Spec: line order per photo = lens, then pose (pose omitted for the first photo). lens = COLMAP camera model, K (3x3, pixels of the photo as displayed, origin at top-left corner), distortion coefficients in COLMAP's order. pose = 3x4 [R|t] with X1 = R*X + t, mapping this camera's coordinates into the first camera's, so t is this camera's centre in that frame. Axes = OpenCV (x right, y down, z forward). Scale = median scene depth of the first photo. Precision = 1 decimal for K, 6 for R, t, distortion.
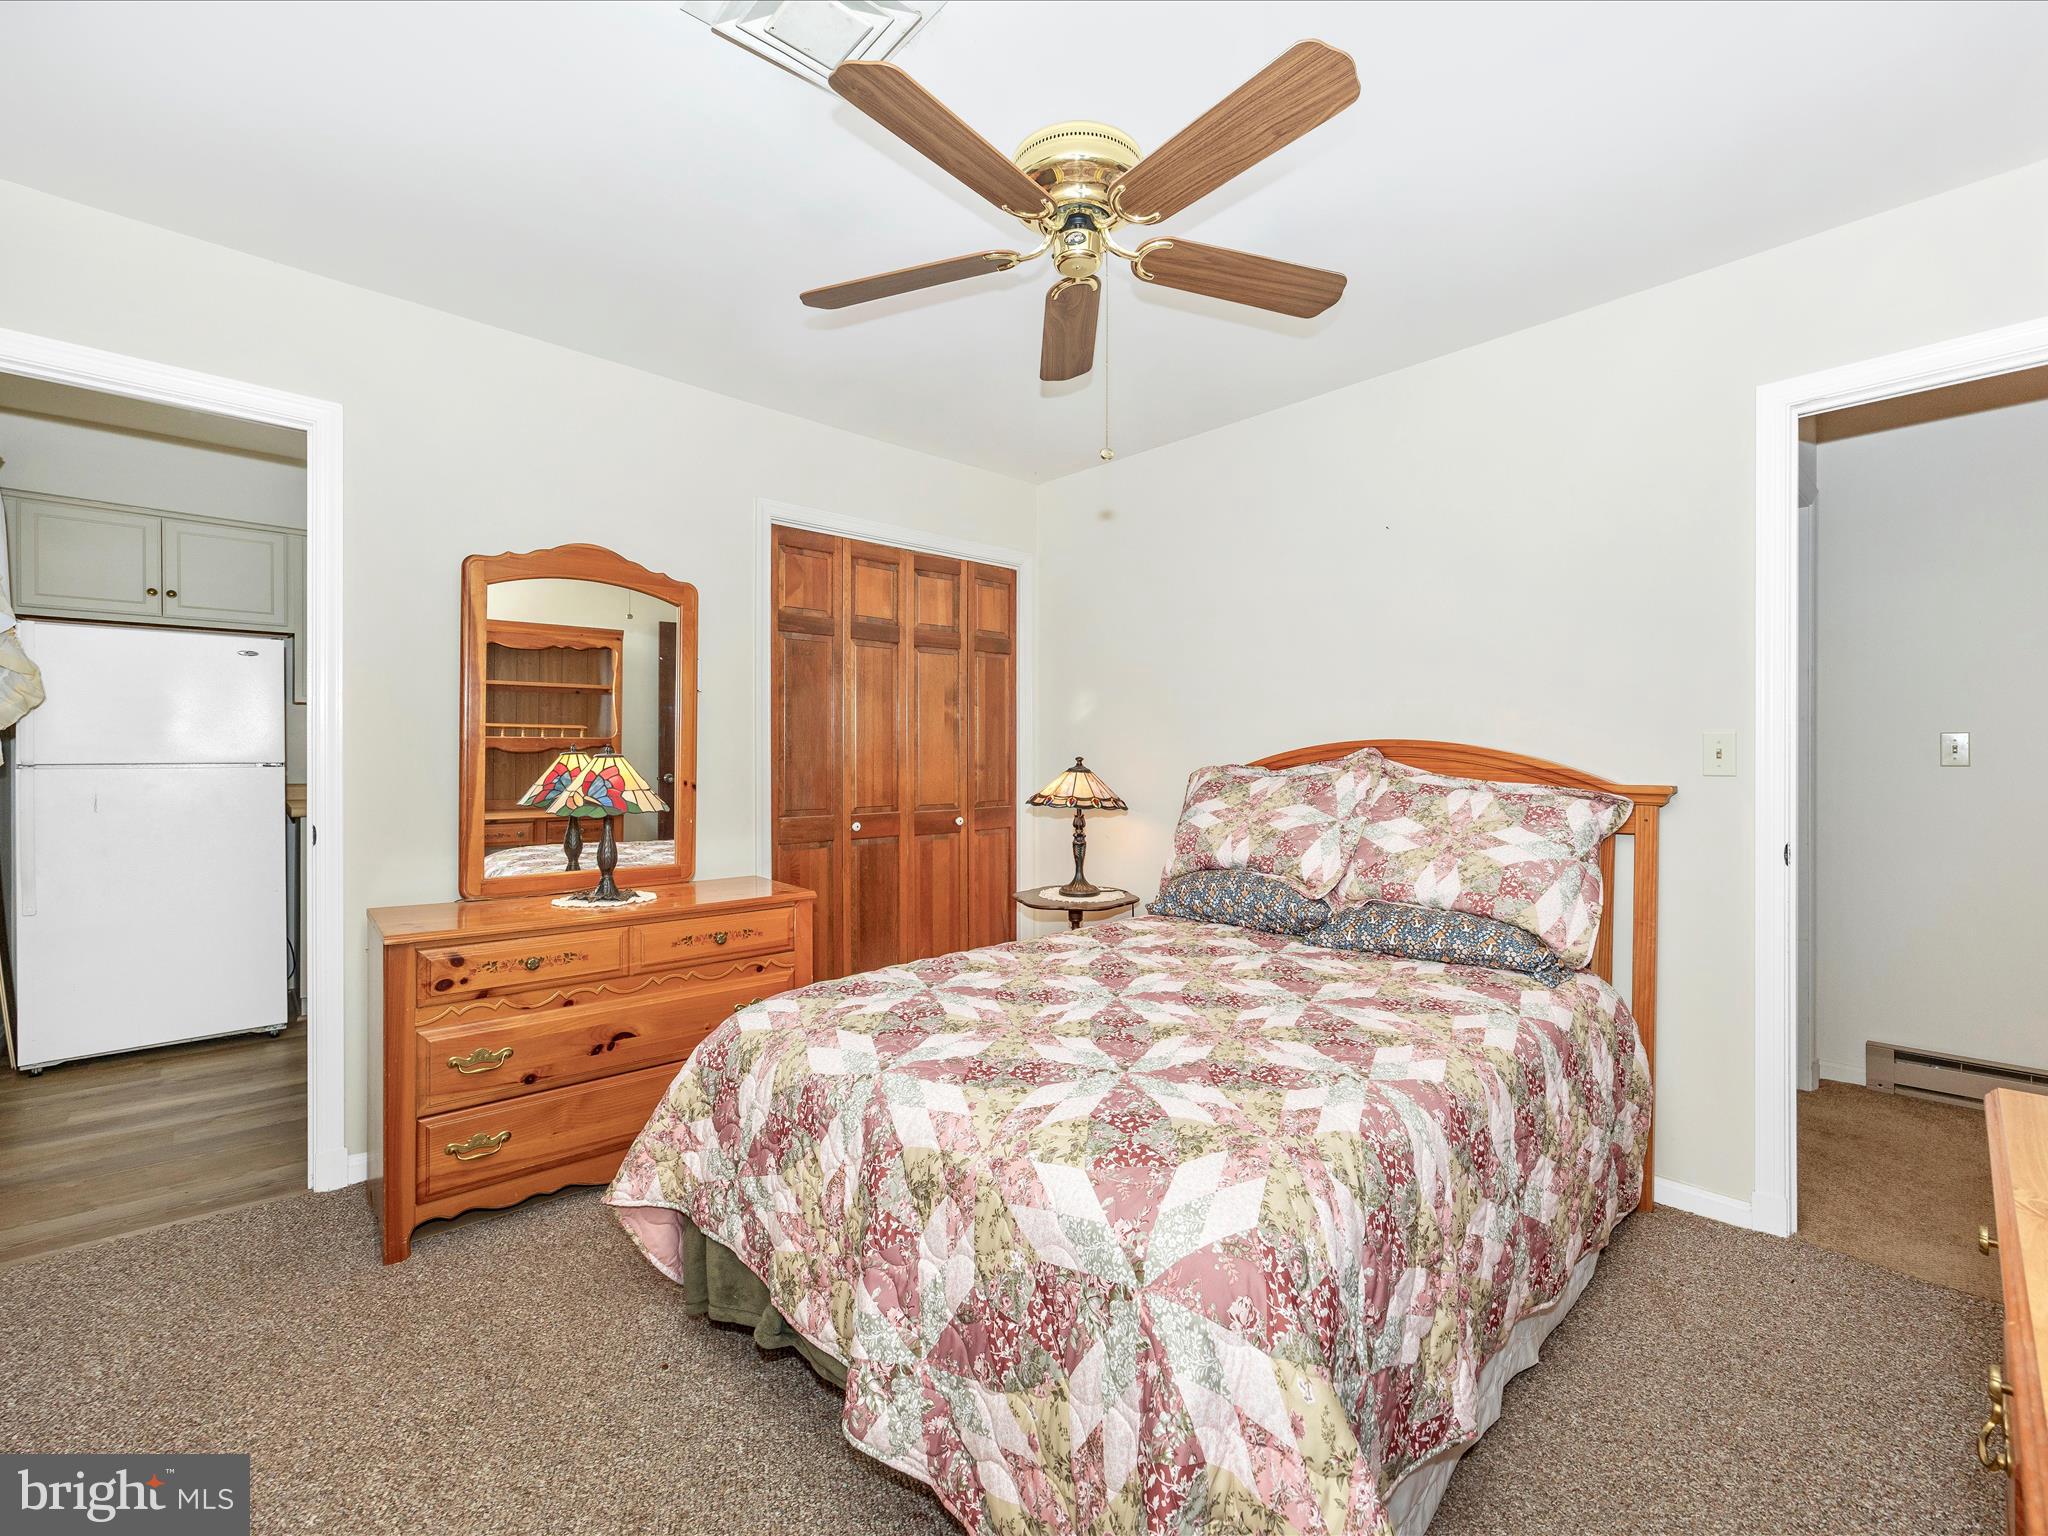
lens RADIAL K [[878.5, 0, 1043.7], [0, 878.5, 759.3], [0, 0, 1]] dist [-0.001527, -0.000449]
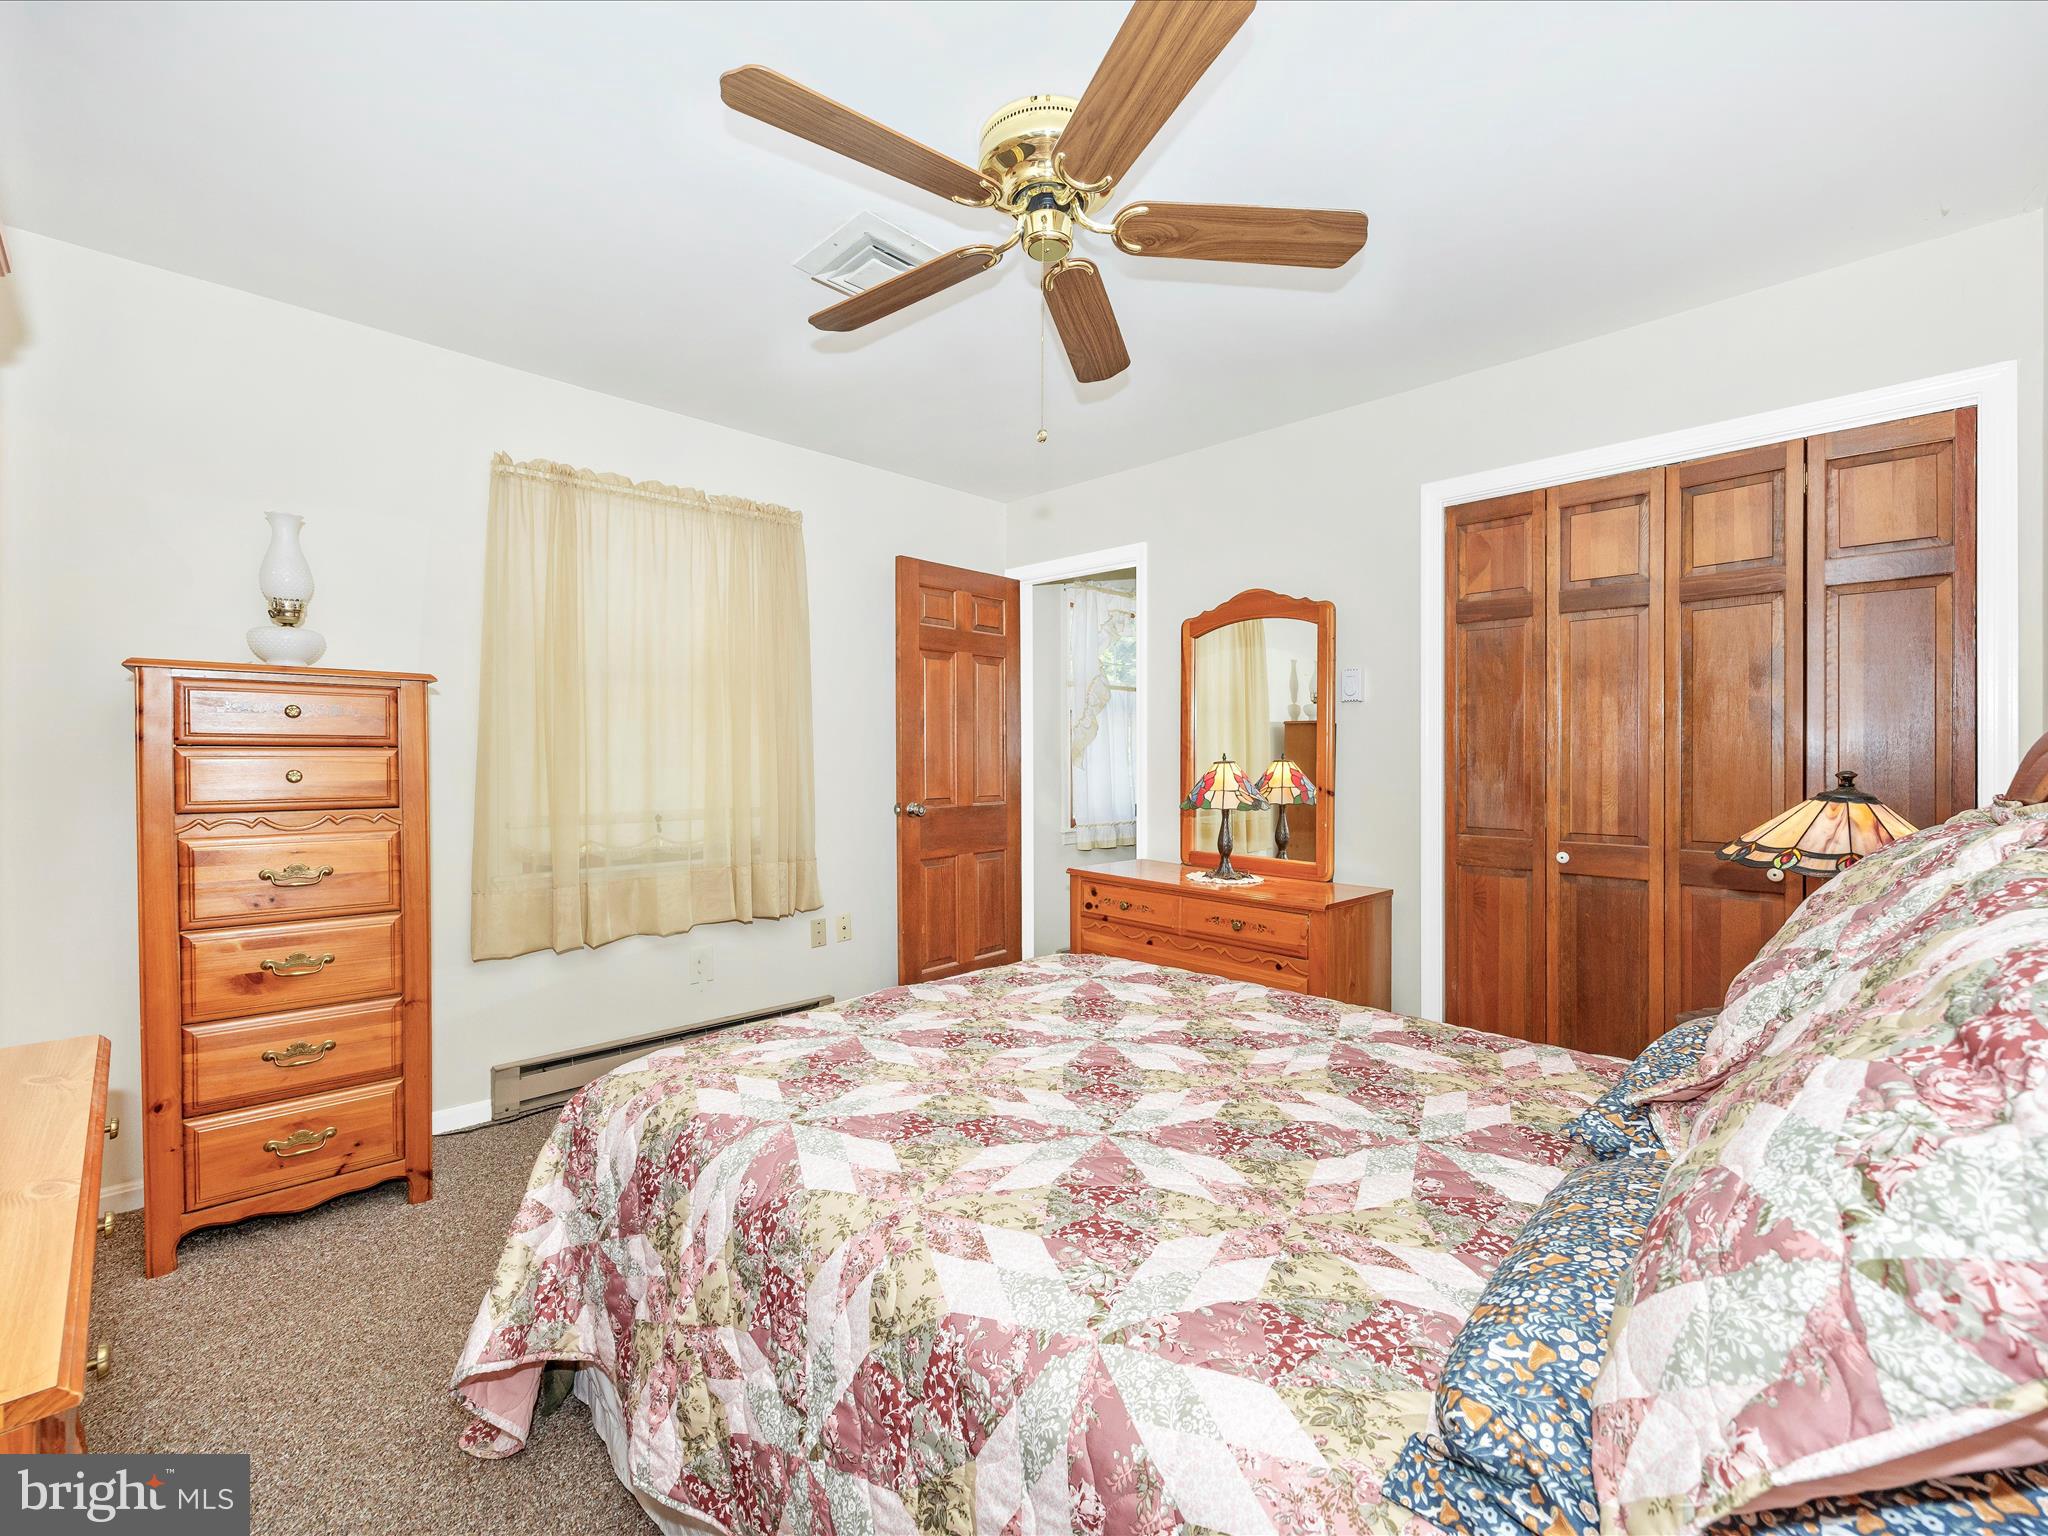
lens RADIAL K [[878.5, 0, 1043.6], [0, 878.5, 762.4], [0, 0, 1]] dist [-0.001527, -0.000449]
pose [[0.026578, 0.003197, -0.999642, 0.571249], [-0.012810, 0.999914, 0.002858, -0.003406], [0.999565, 0.012730, 0.026617, 0.552481]]
